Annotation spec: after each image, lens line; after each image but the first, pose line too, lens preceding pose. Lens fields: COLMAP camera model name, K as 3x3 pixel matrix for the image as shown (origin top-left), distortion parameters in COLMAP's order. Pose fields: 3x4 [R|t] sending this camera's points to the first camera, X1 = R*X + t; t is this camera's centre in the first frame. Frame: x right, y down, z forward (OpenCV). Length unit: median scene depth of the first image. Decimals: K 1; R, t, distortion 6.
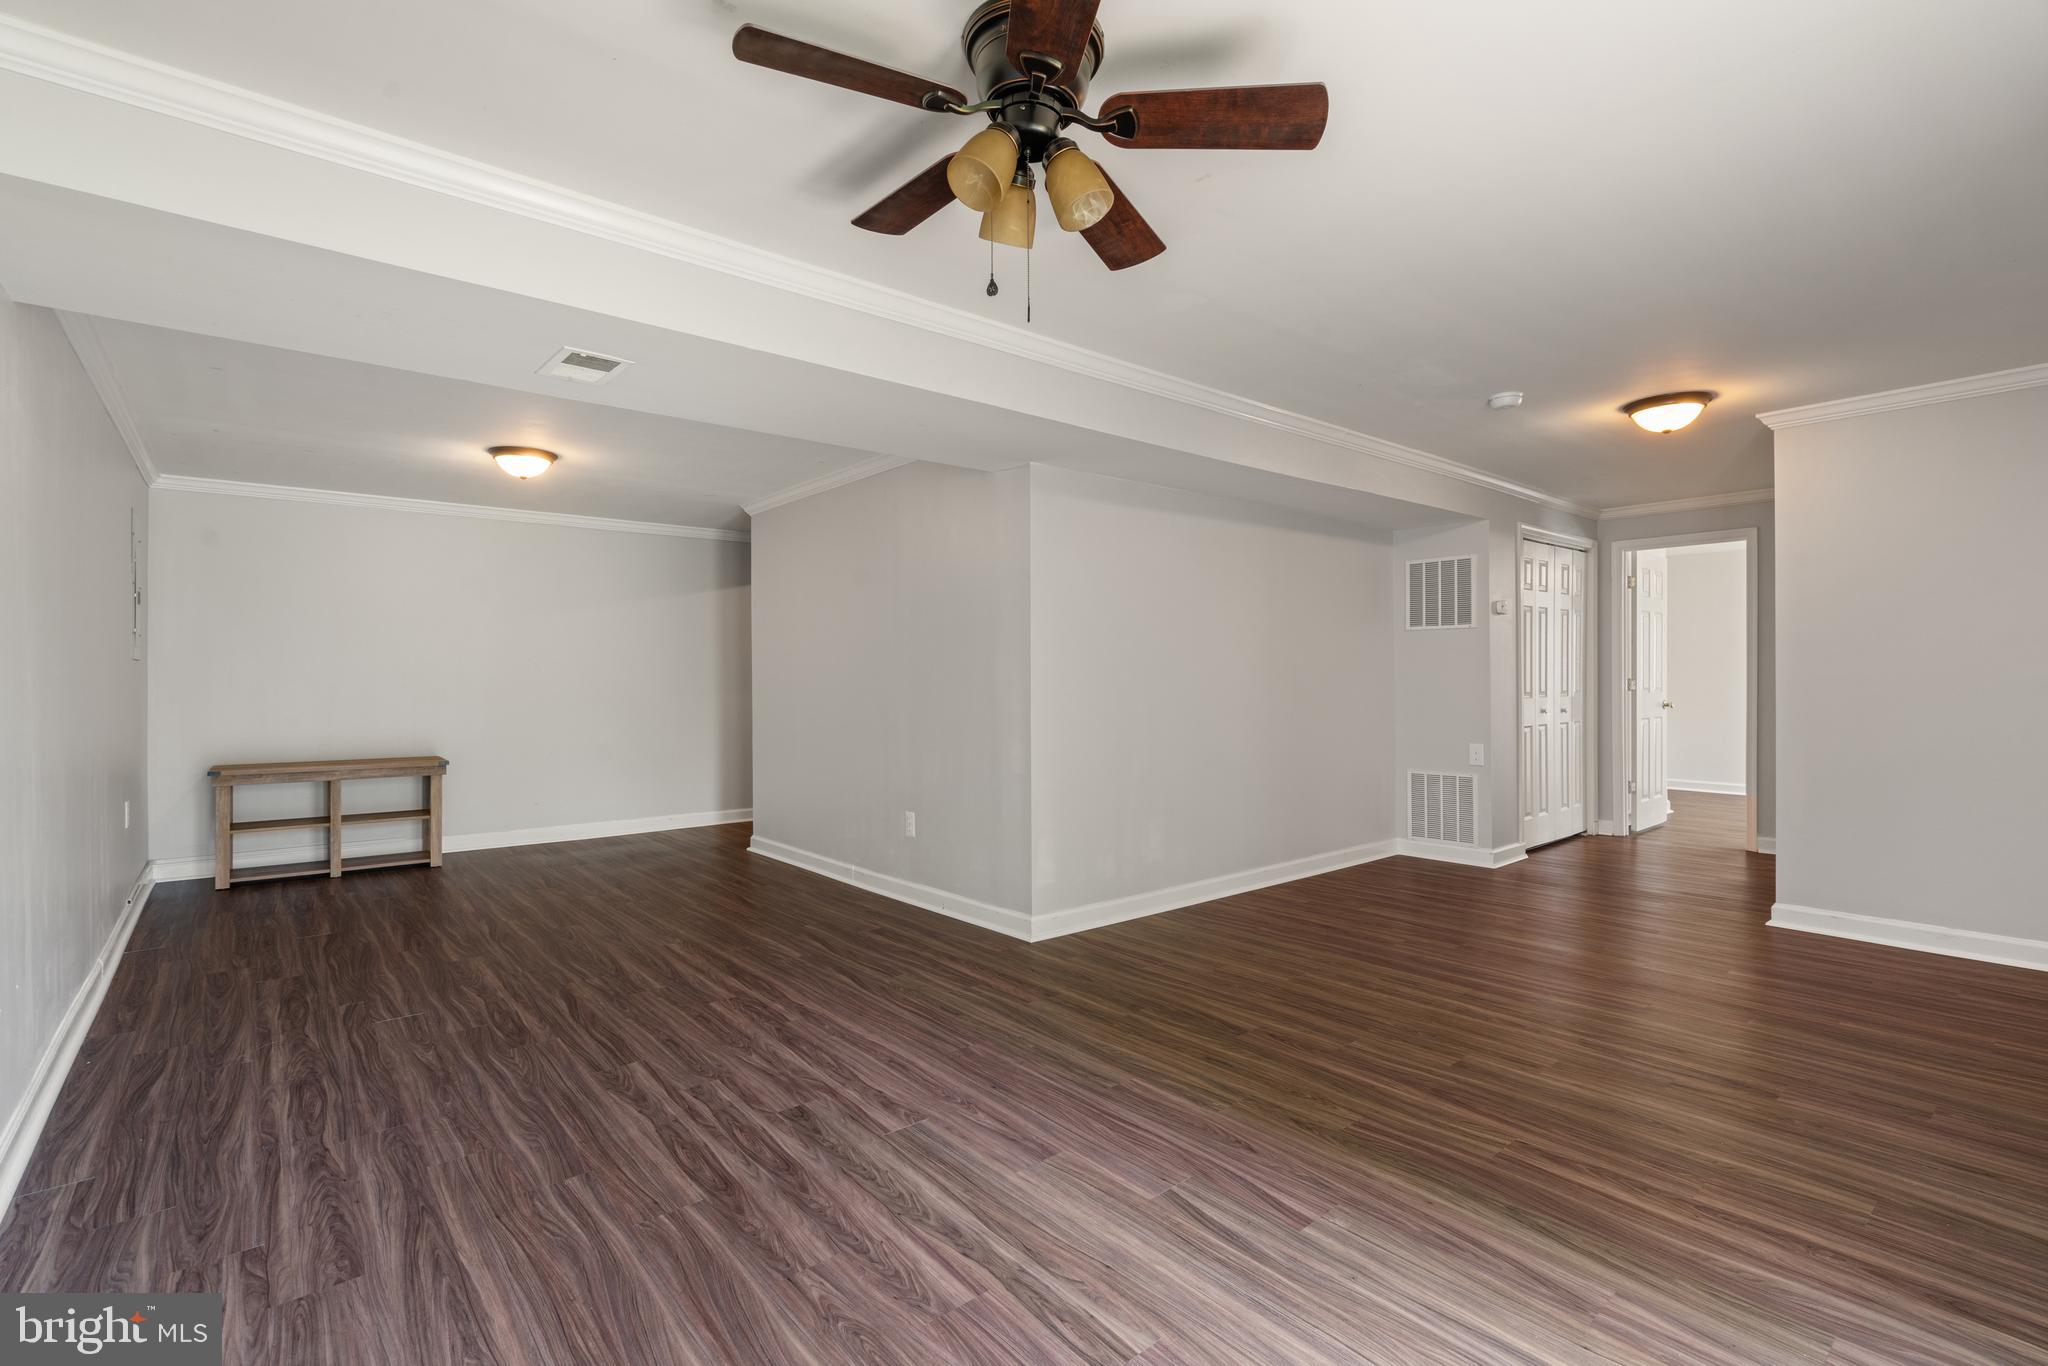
lens RADIAL K [[926.6, 0, 1026.4], [0, 926.6, 679.9], [0, 0, 1]] dist [0.000960, 0.000491]
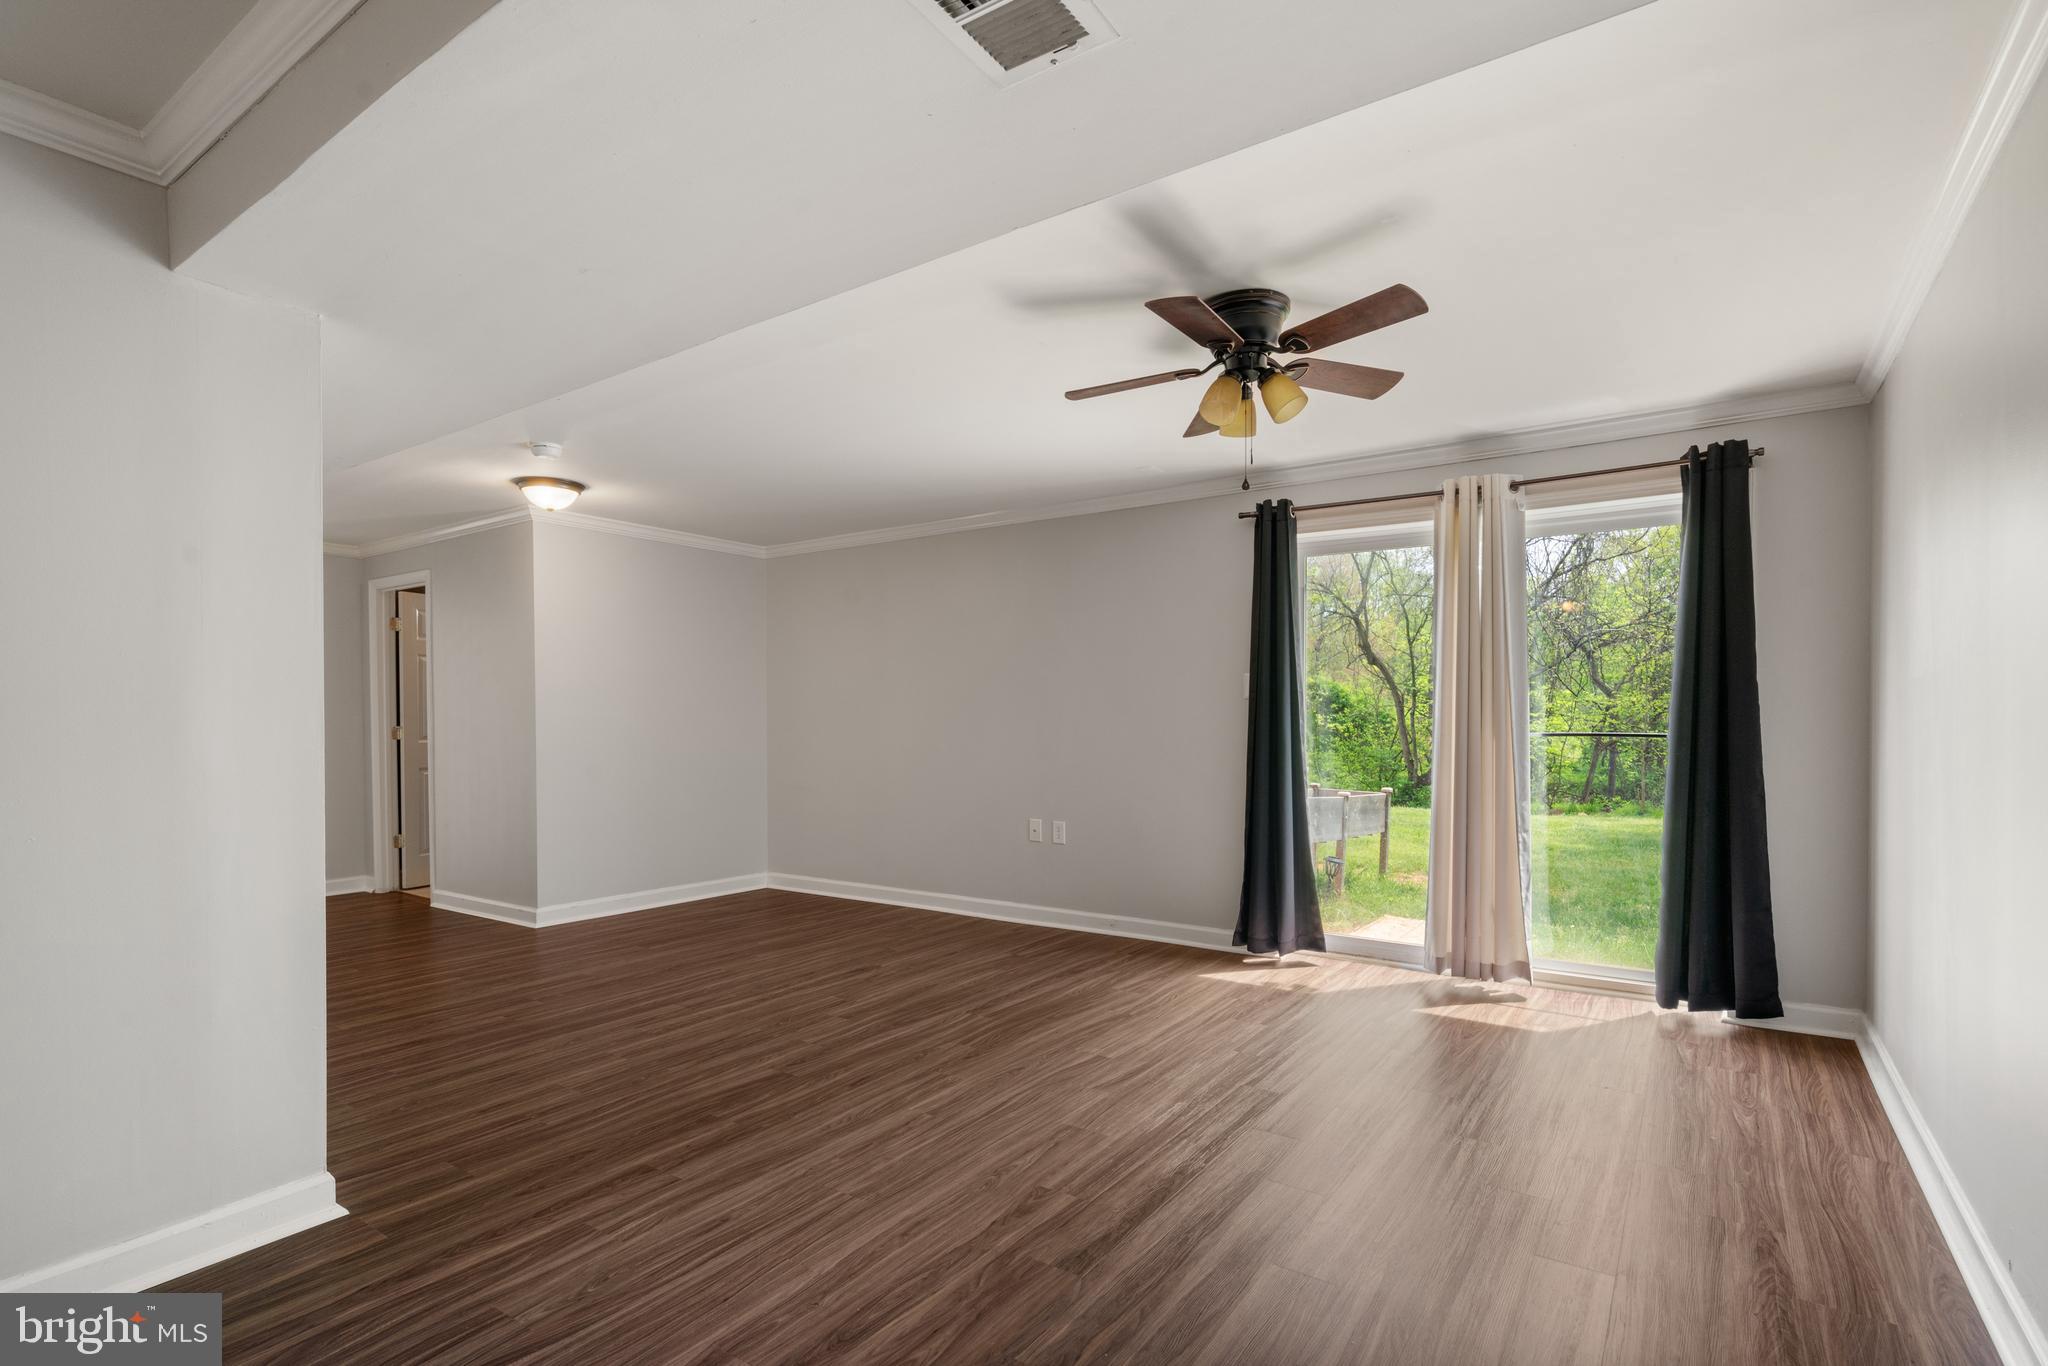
lens RADIAL K [[997.1, 0, 1031.0], [0, 997.1, 689.0], [0, 0, 1]] dist [0.000660, 0.000119]
pose [[-0.267322, 0.036747, 0.962906, -0.973058], [0.008114, 0.999323, -0.035884, 0.012108], [-0.963573, -0.001780, -0.267439, 1.149414]]
